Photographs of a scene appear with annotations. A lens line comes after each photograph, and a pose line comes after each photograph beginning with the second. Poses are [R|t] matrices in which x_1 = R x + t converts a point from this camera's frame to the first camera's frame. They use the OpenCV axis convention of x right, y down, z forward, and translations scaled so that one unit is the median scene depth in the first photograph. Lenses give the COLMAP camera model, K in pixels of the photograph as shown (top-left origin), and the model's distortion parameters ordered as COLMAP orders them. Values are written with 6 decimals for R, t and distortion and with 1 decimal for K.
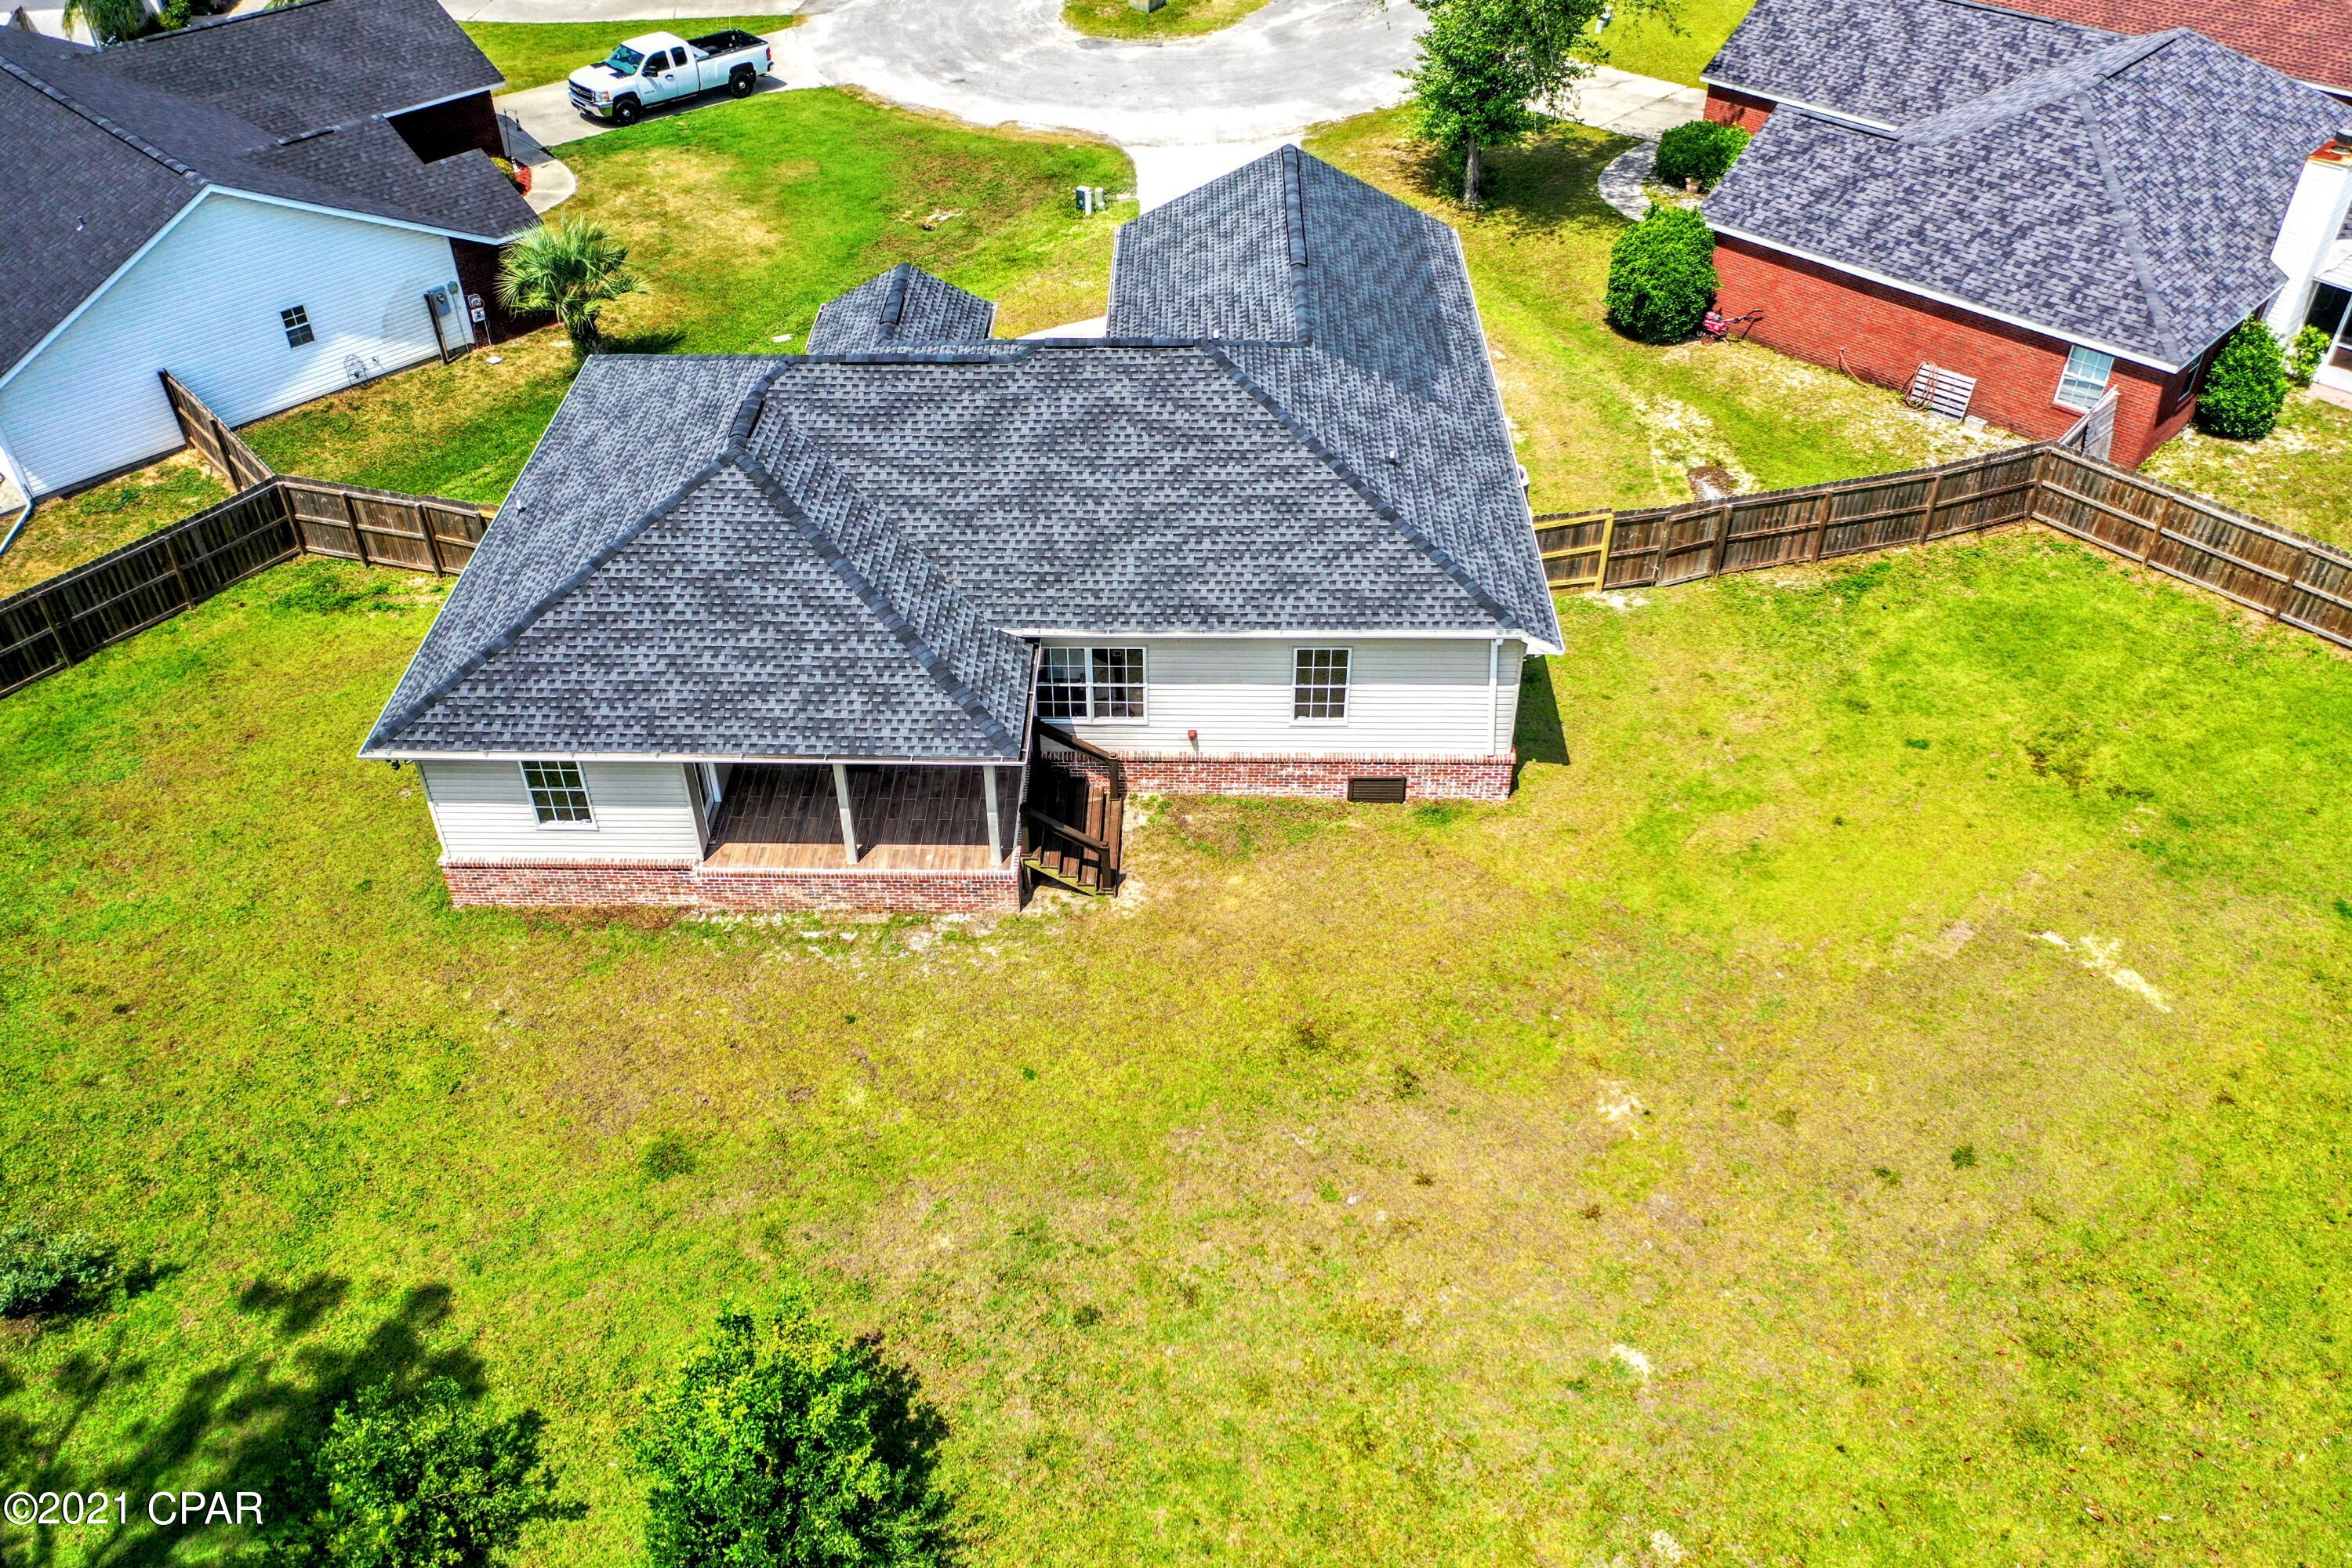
lens RADIAL K [[1857.0, 0, 1176.0], [0, 1857.0, 784.0], [0, 0, 1]] dist [0.010063, -0.000274]
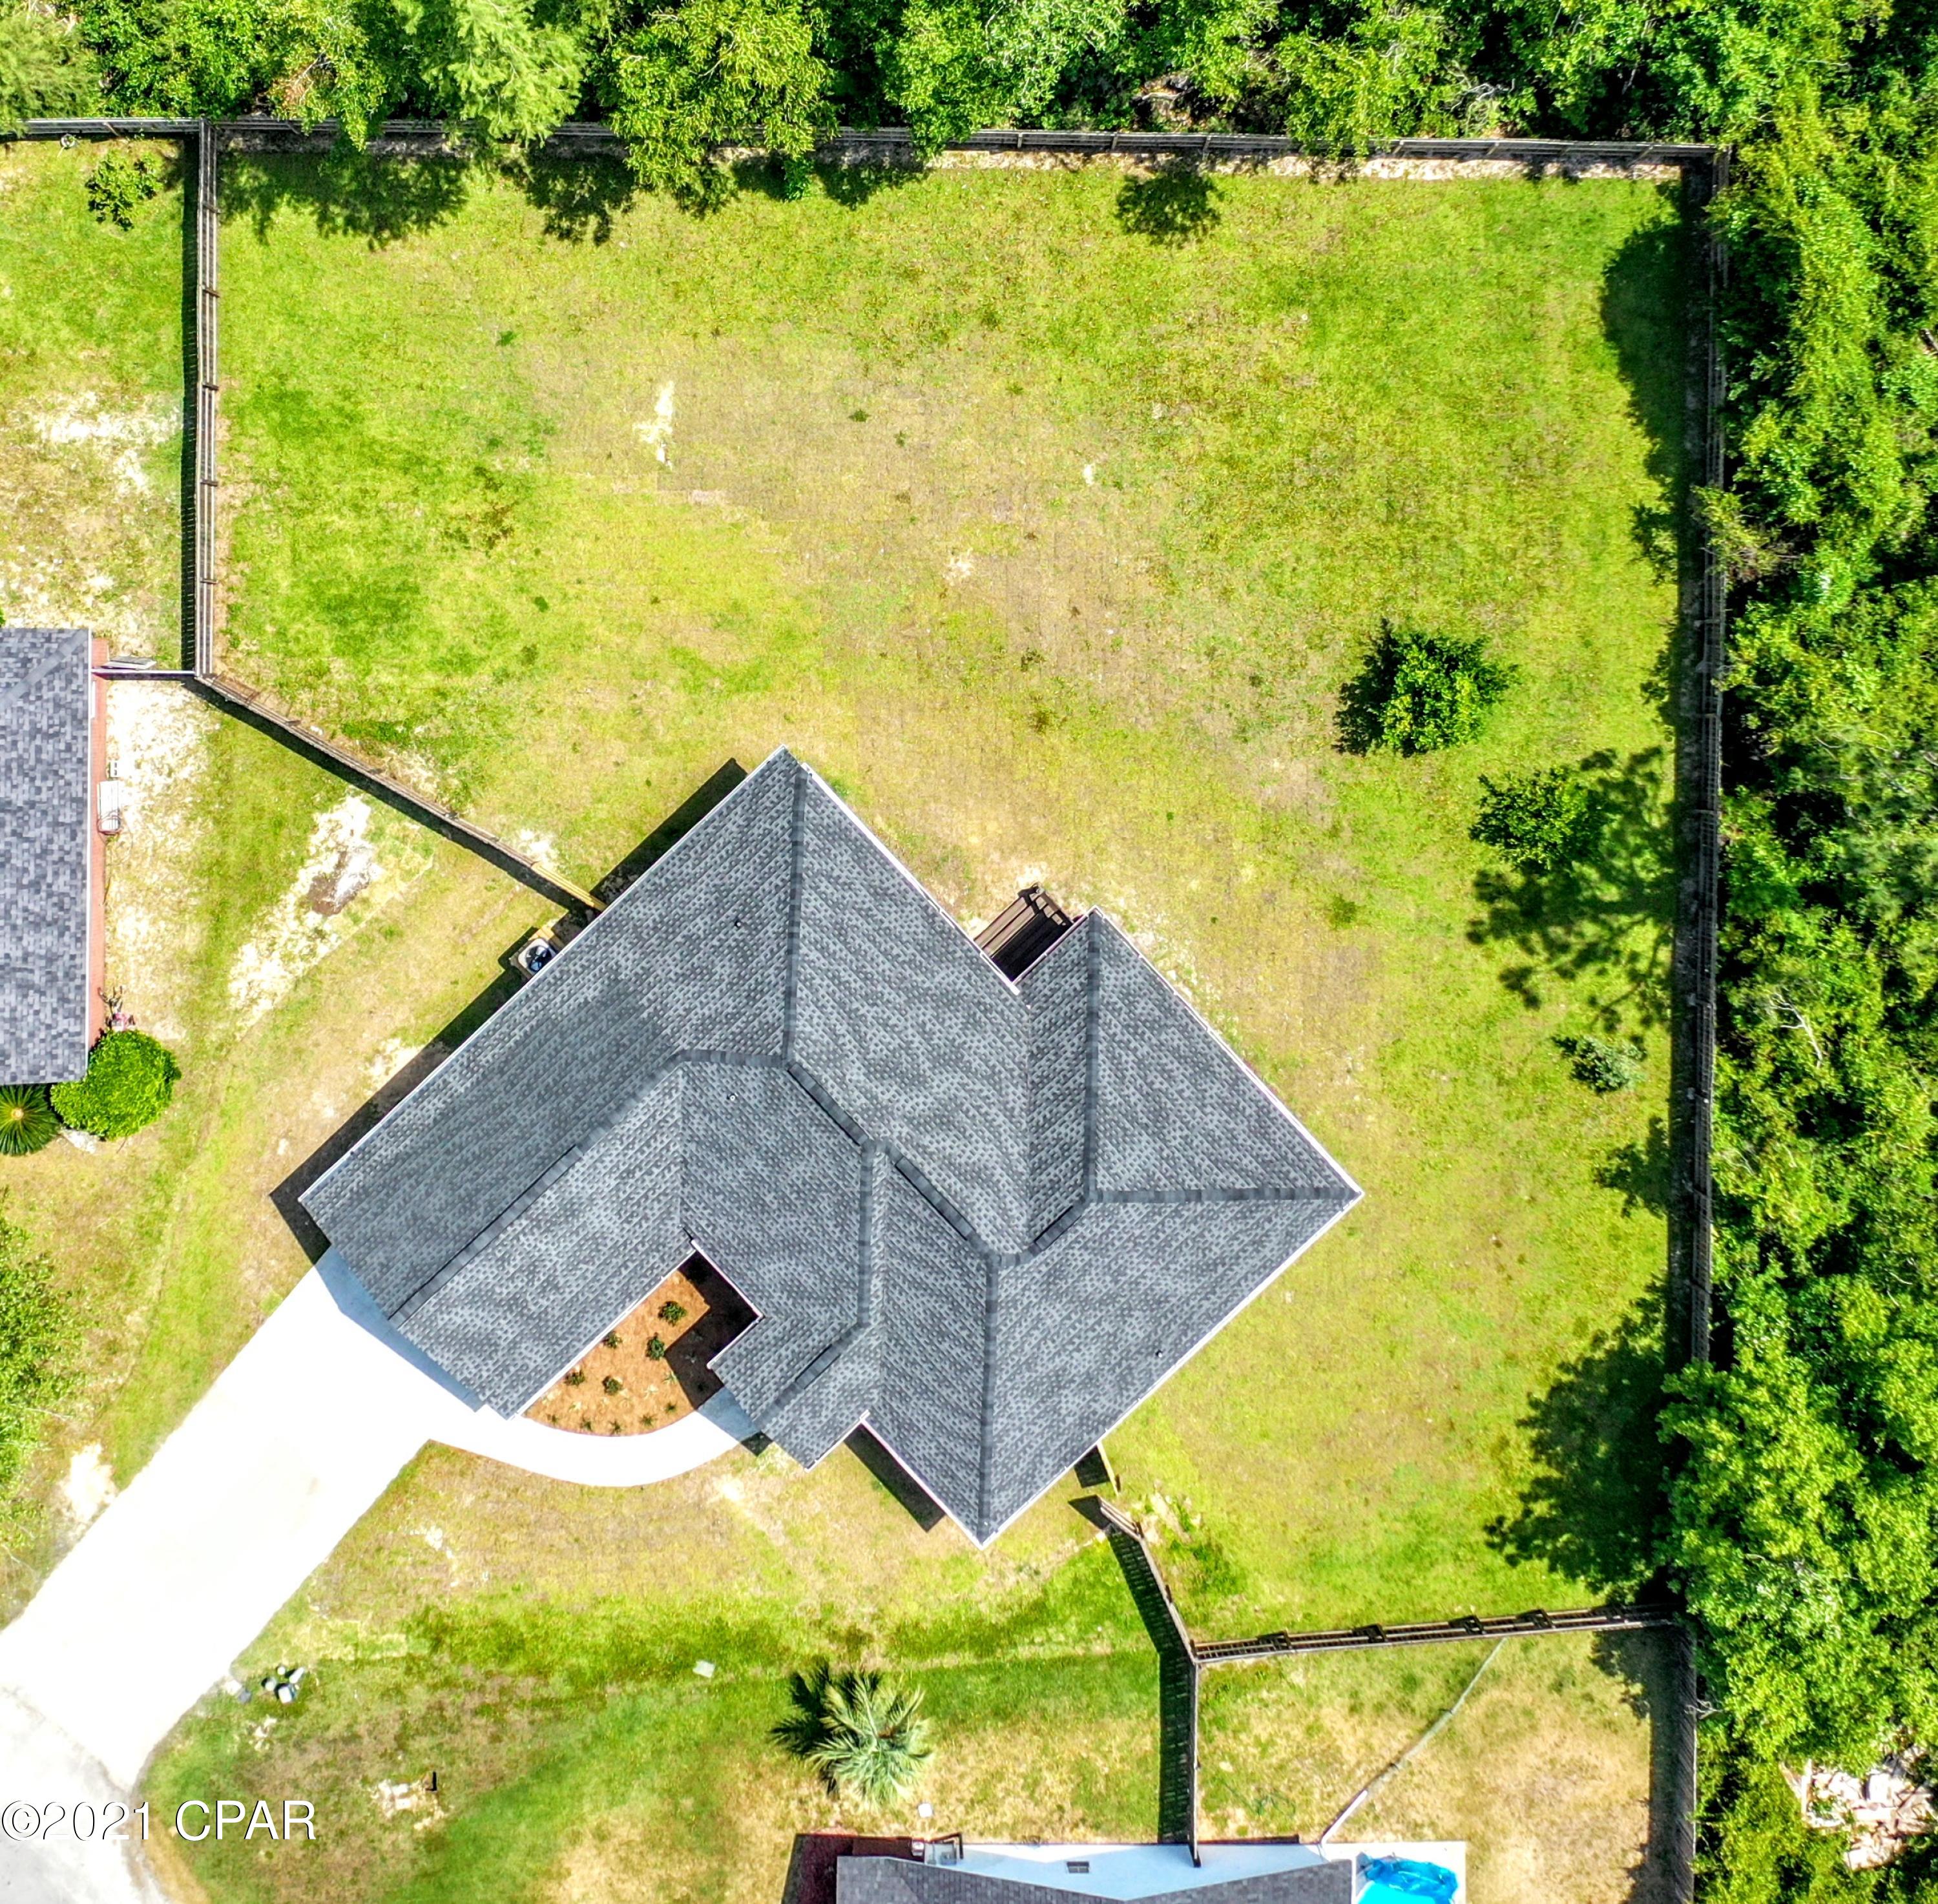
lens RADIAL K [[3317.6, 0, 927.1], [0, 3317.6, 706.7], [0, 0, 1]] dist [0.018451, -0.093573]
pose [[-0.694327, -0.719627, 0.006842, 0.125152], [0.463081, -0.439481, 0.769684, -2.148733], [-0.550878, 0.537580, 0.638389, -0.879882]]
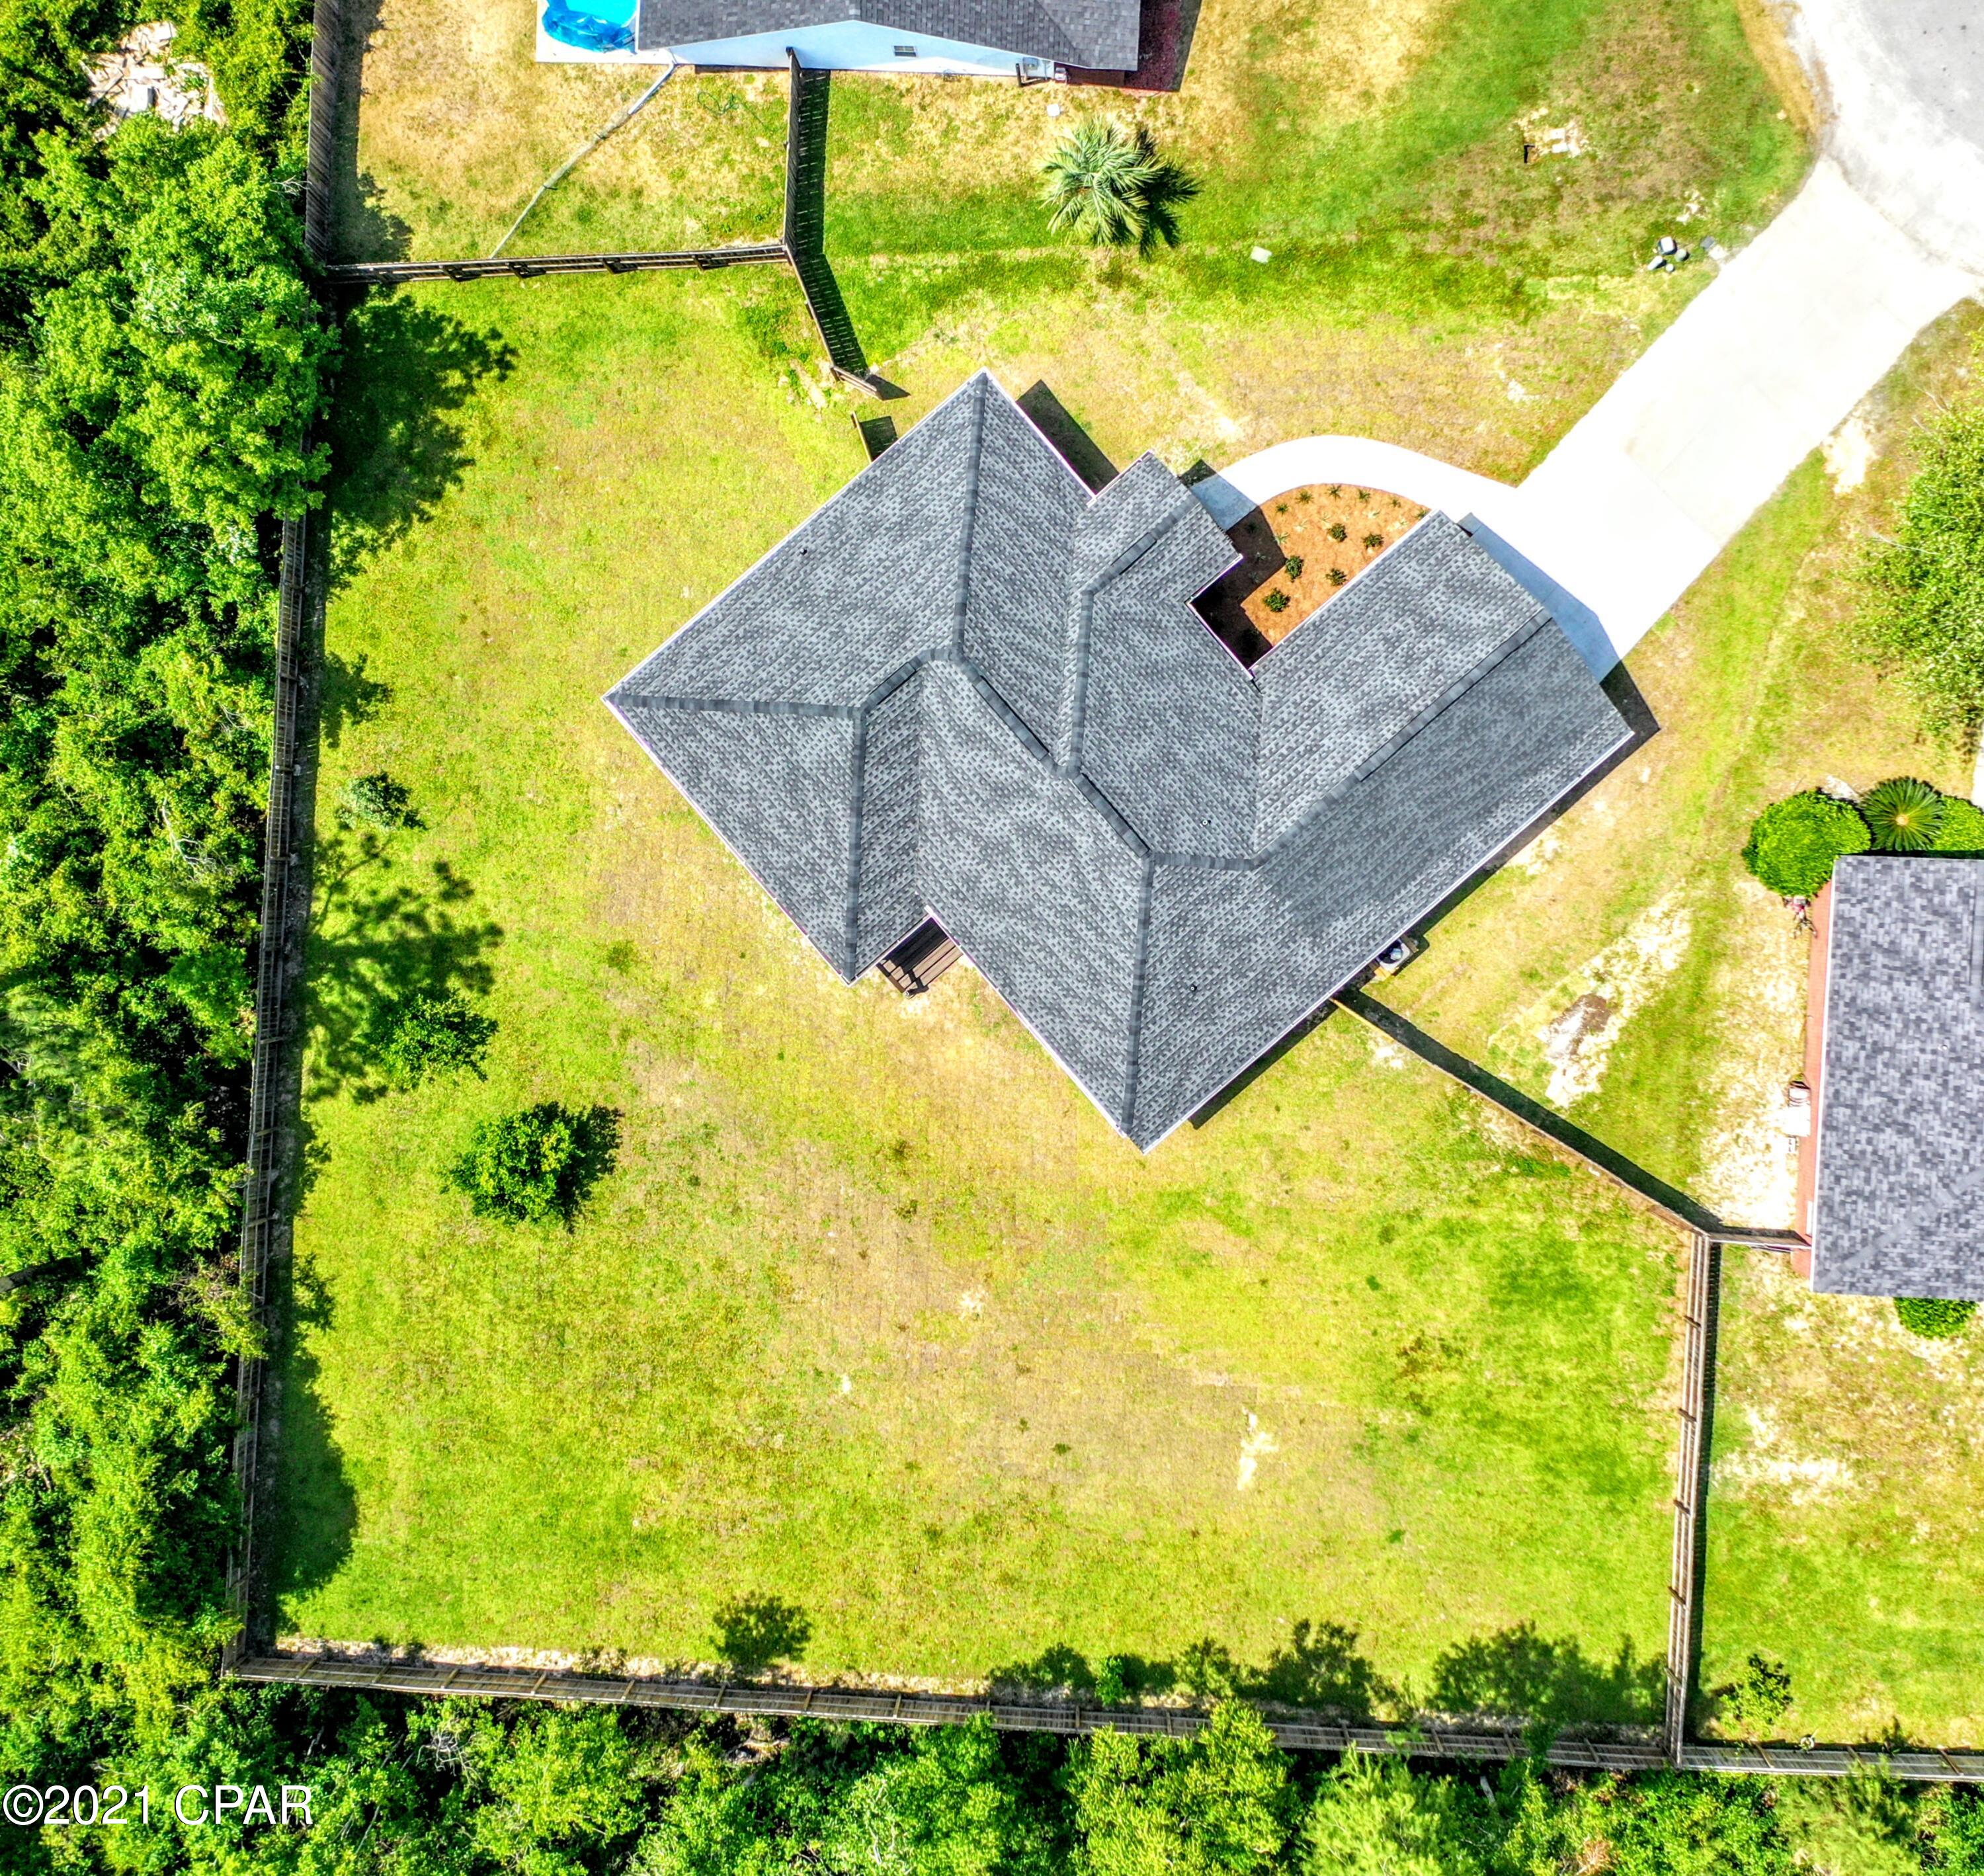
lens RADIAL K [[2510.4, 0, 1055.8], [0, 2510.4, 931.6], [0, 0, 1]] dist [0.012828, -0.028110]
pose [[0.664224, 0.747488, 0.008264, -0.008641], [-0.465873, 0.405282, 0.786581, -1.831353], [0.584611, -0.526315, 0.617432, -0.305219]]
